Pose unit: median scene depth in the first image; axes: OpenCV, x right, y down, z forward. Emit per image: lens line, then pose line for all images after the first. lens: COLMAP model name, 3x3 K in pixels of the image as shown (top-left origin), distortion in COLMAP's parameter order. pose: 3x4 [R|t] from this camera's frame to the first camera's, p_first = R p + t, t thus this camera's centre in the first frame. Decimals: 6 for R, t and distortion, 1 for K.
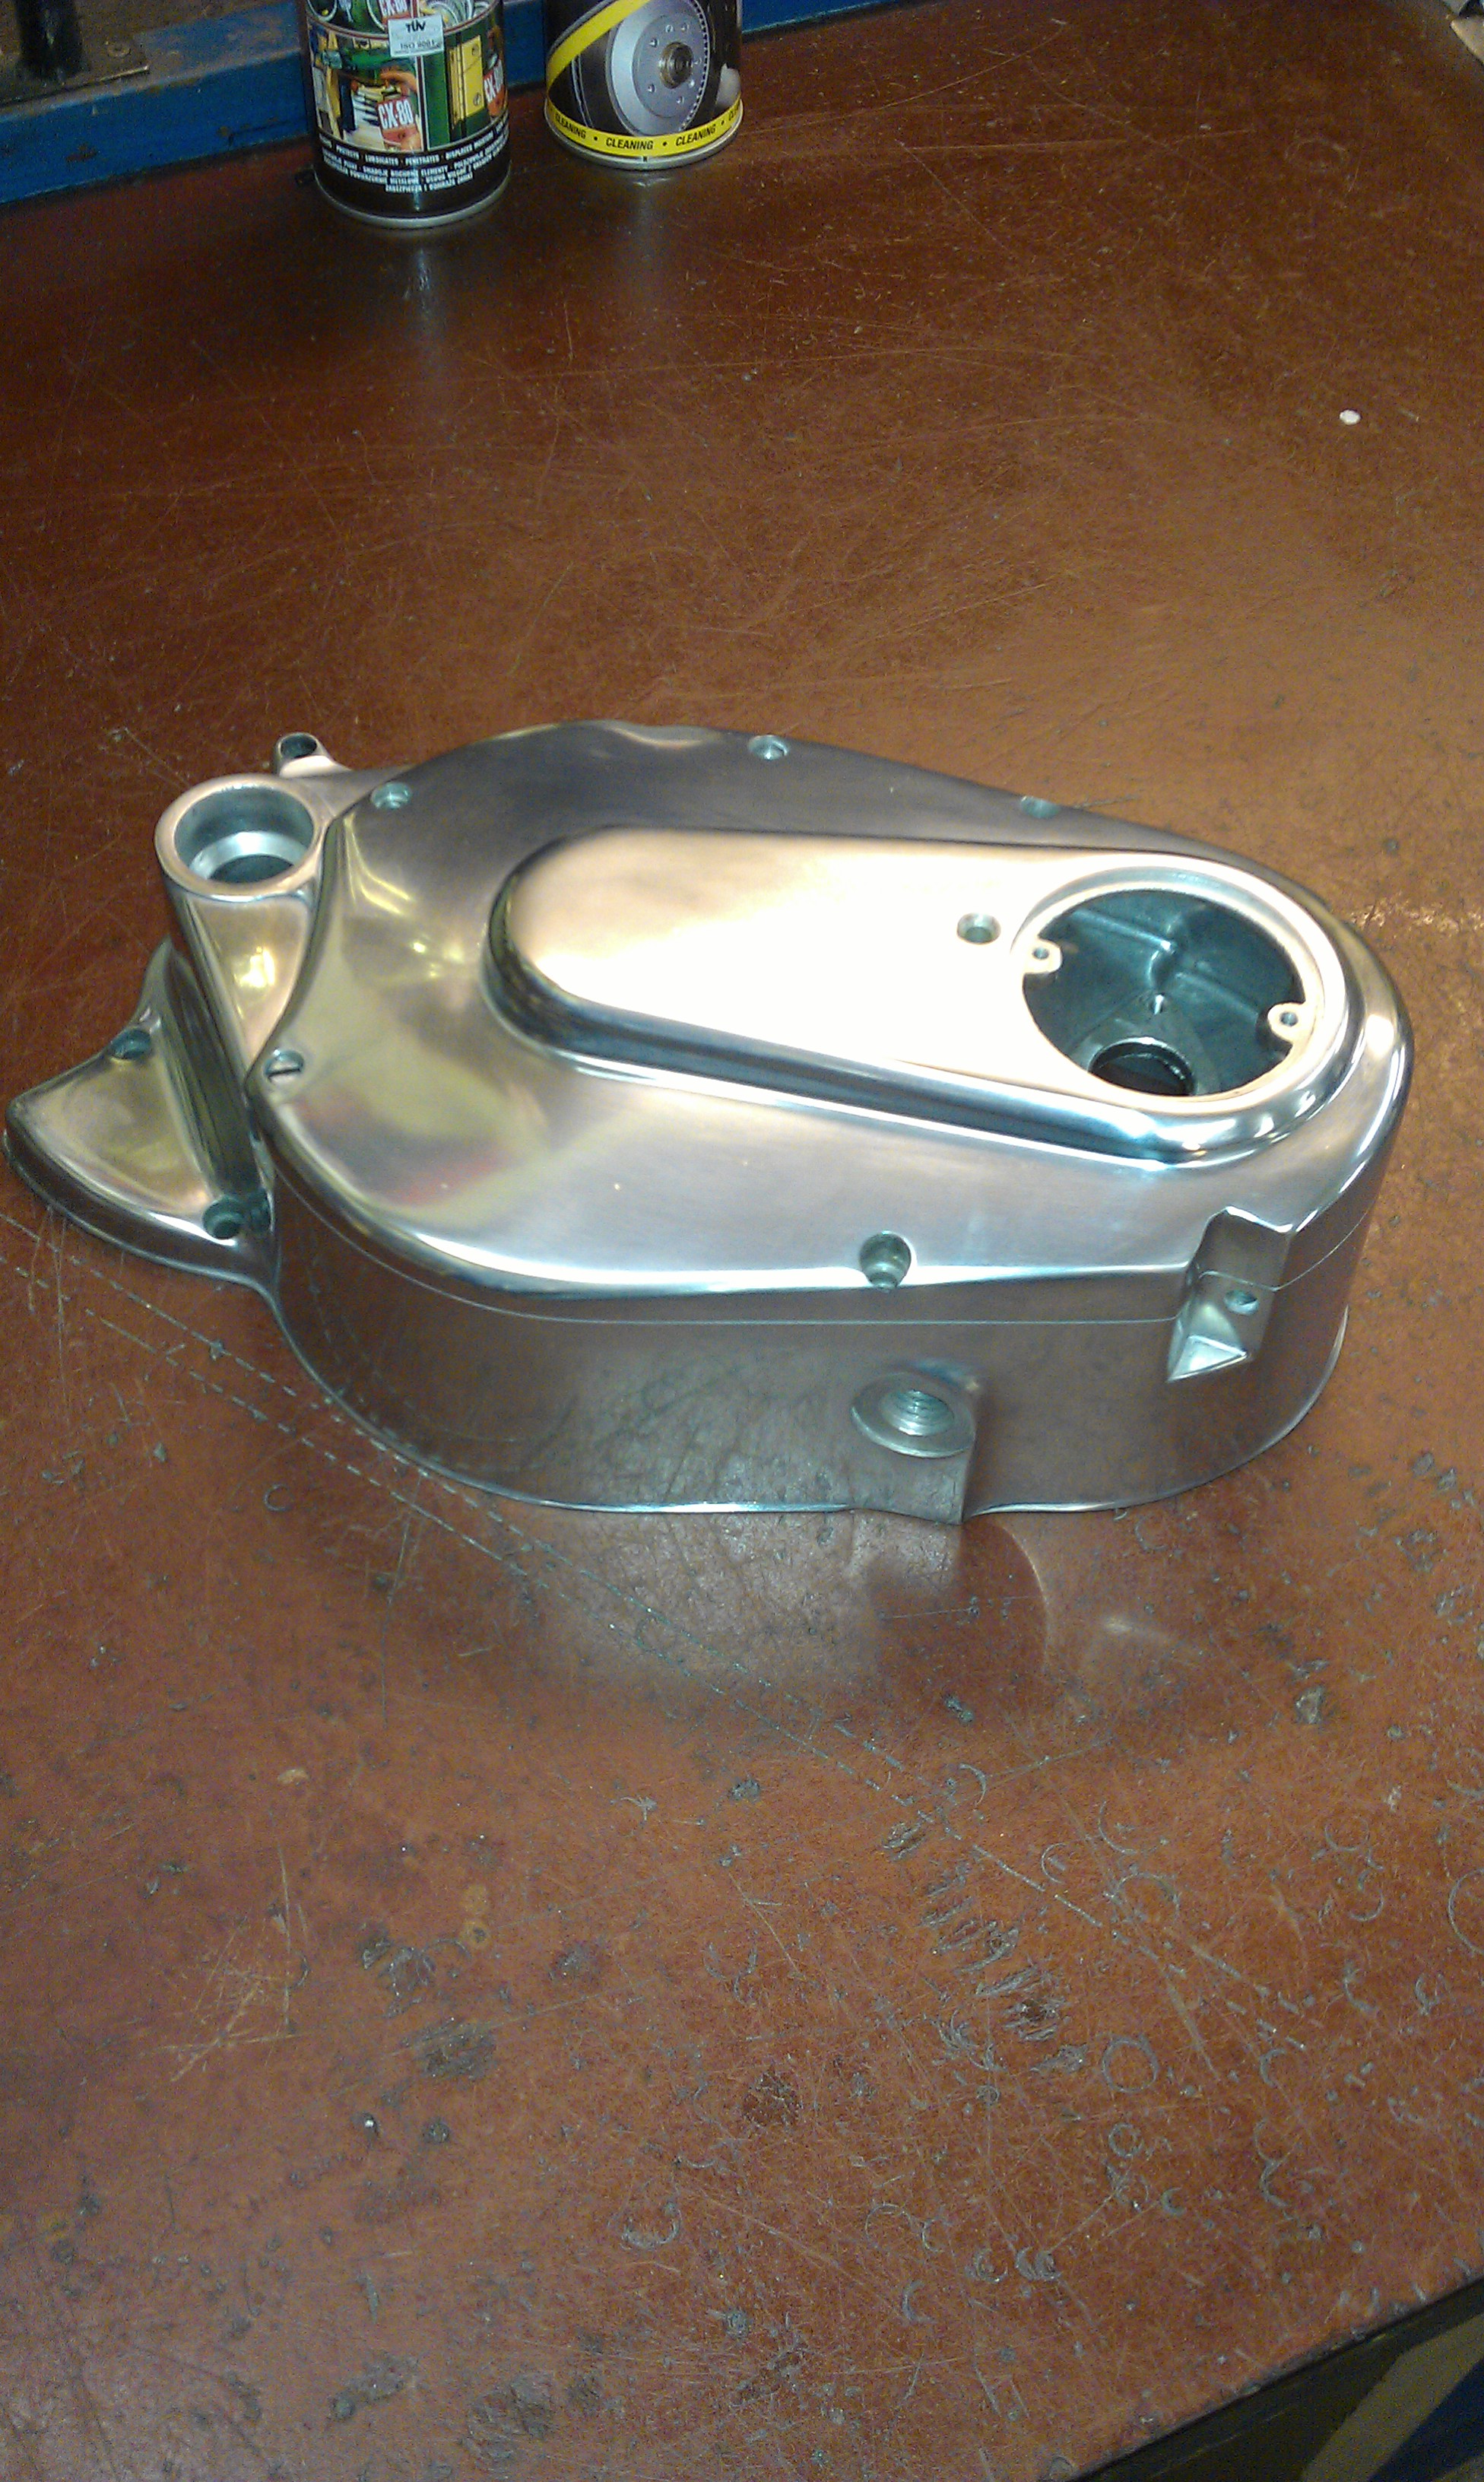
lens RADIAL K [[2609.7, 0, 736.7], [0, 2609.7, 1245.0], [0, 0, 1]] dist [-0.071632, 0.000000]
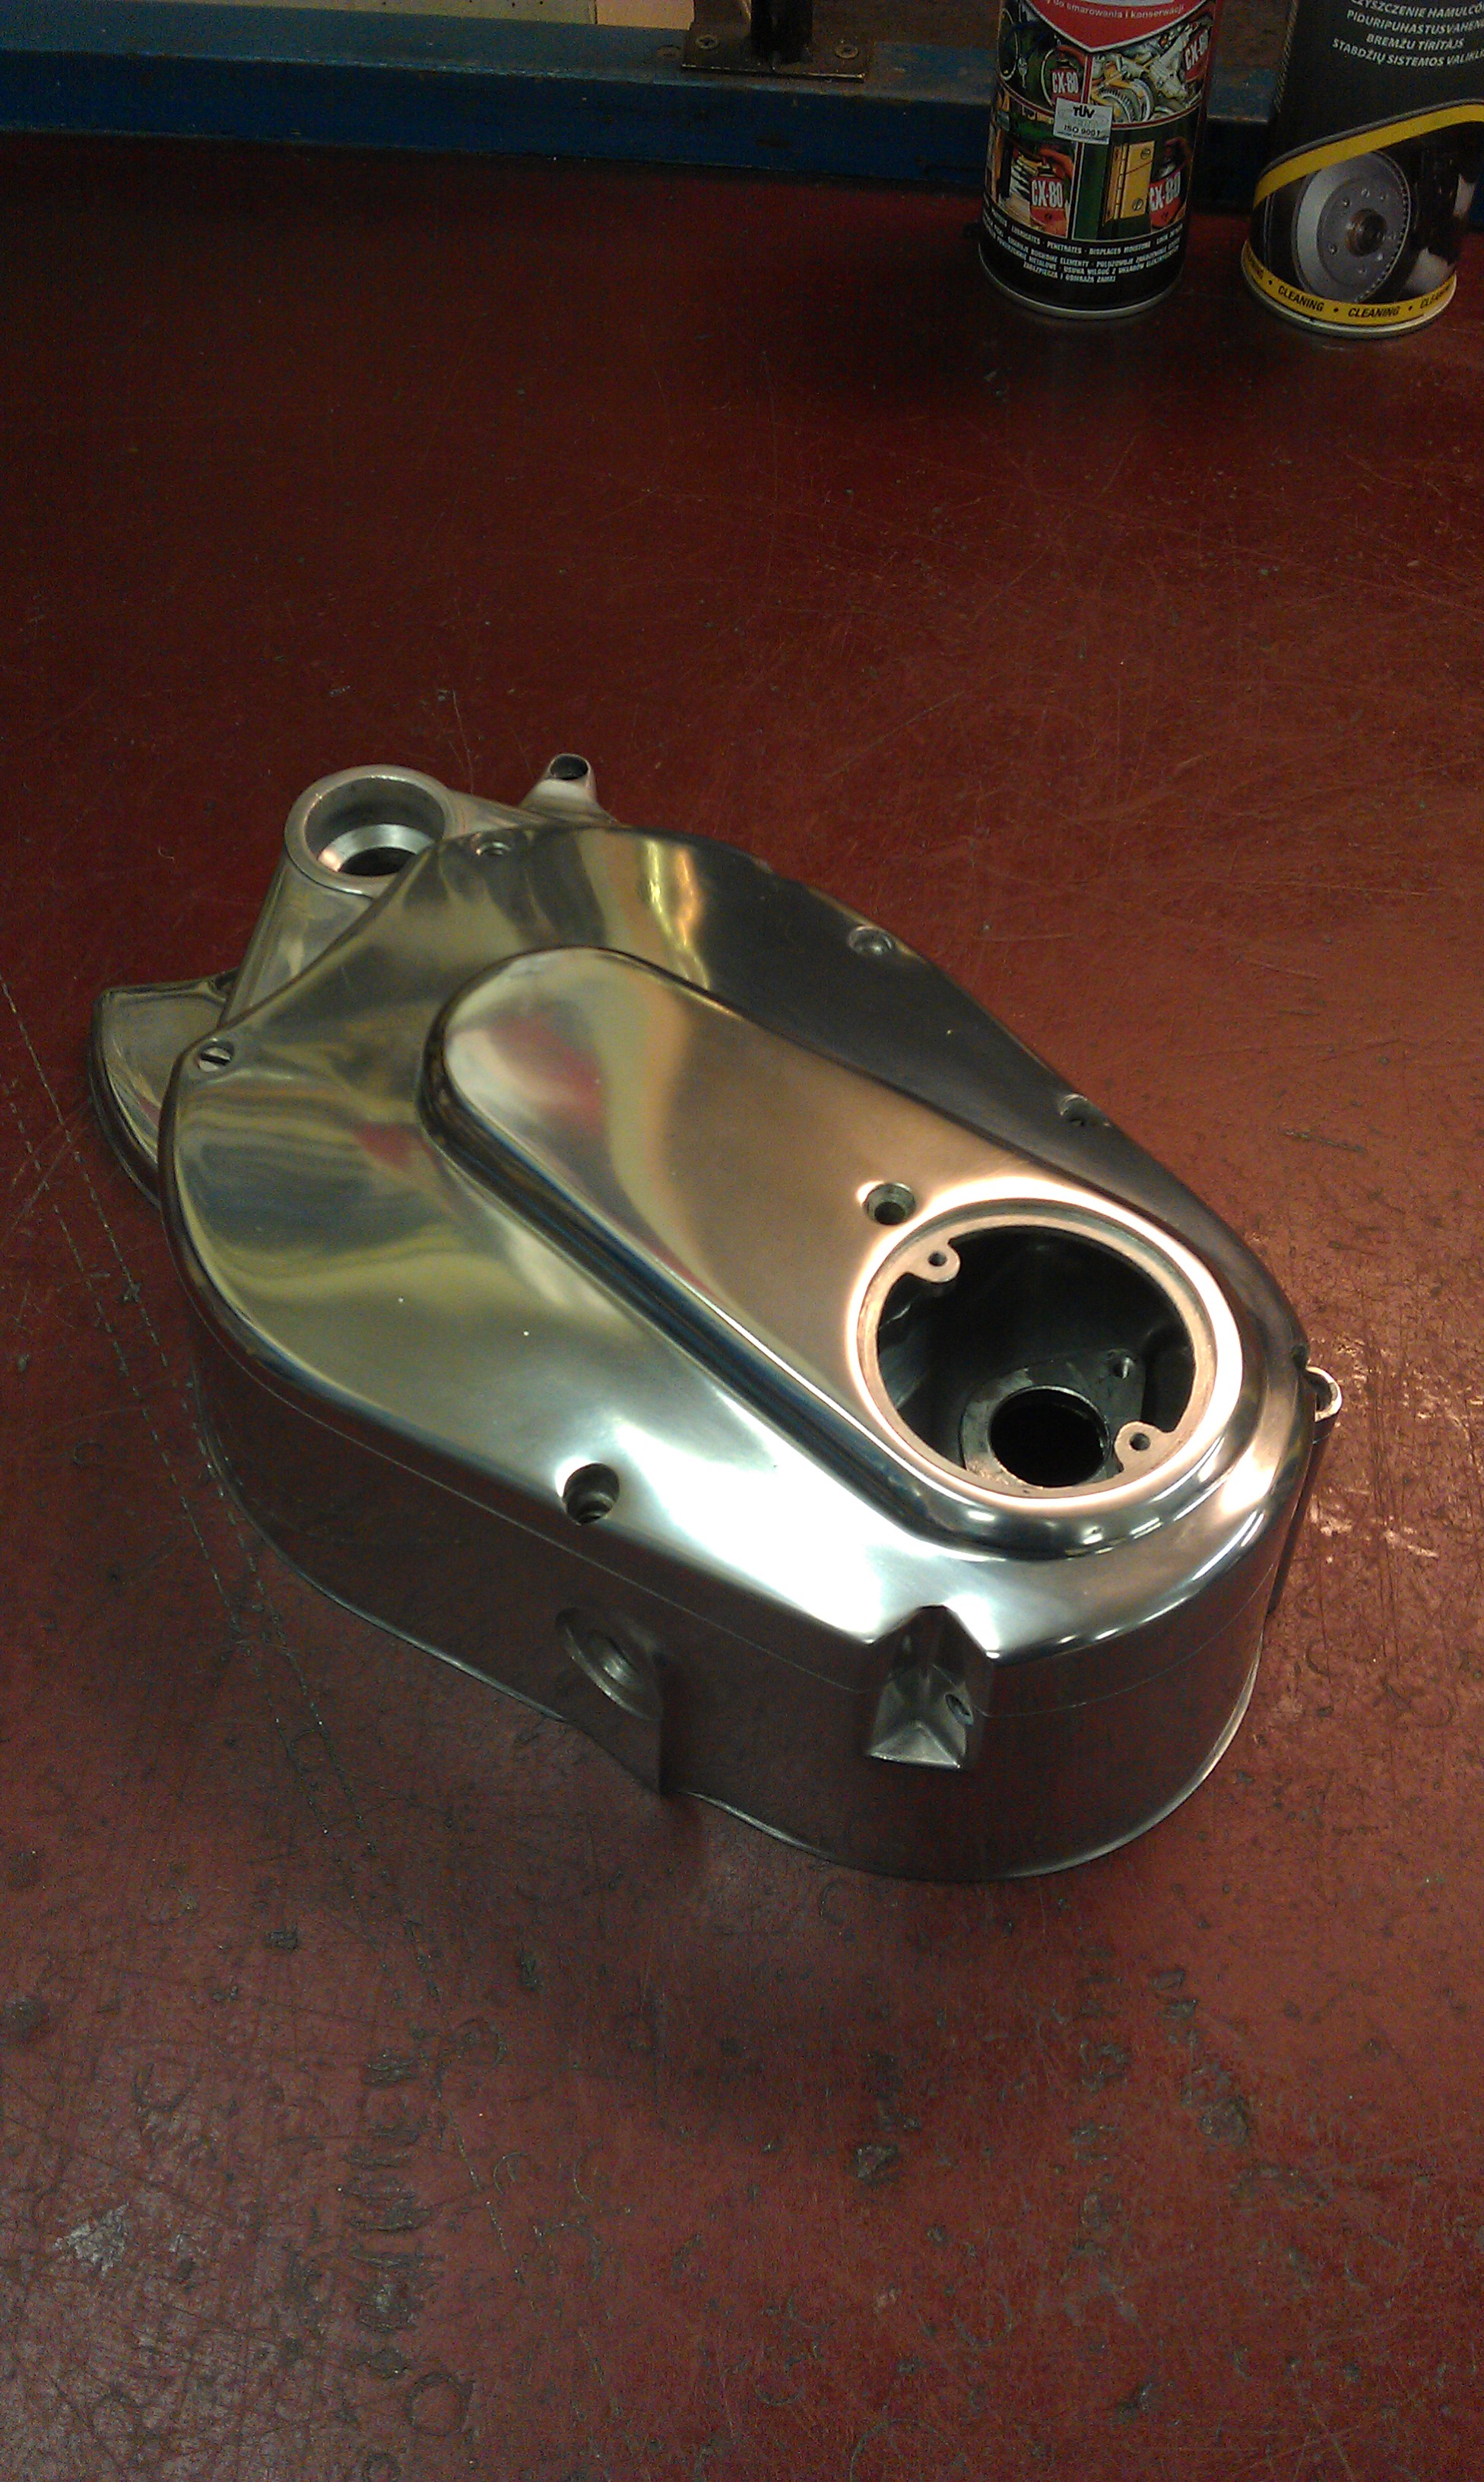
lens RADIAL K [[2609.7, 0, 735.6], [0, 2609.7, 1251.5], [0, 0, 1]] dist [-0.071632, 0.000000]
pose [[0.865557, 0.402237, -0.298357, 0.229530], [-0.403700, 0.912945, 0.059645, -0.099954], [0.296375, 0.068821, 0.952589, 0.088956]]
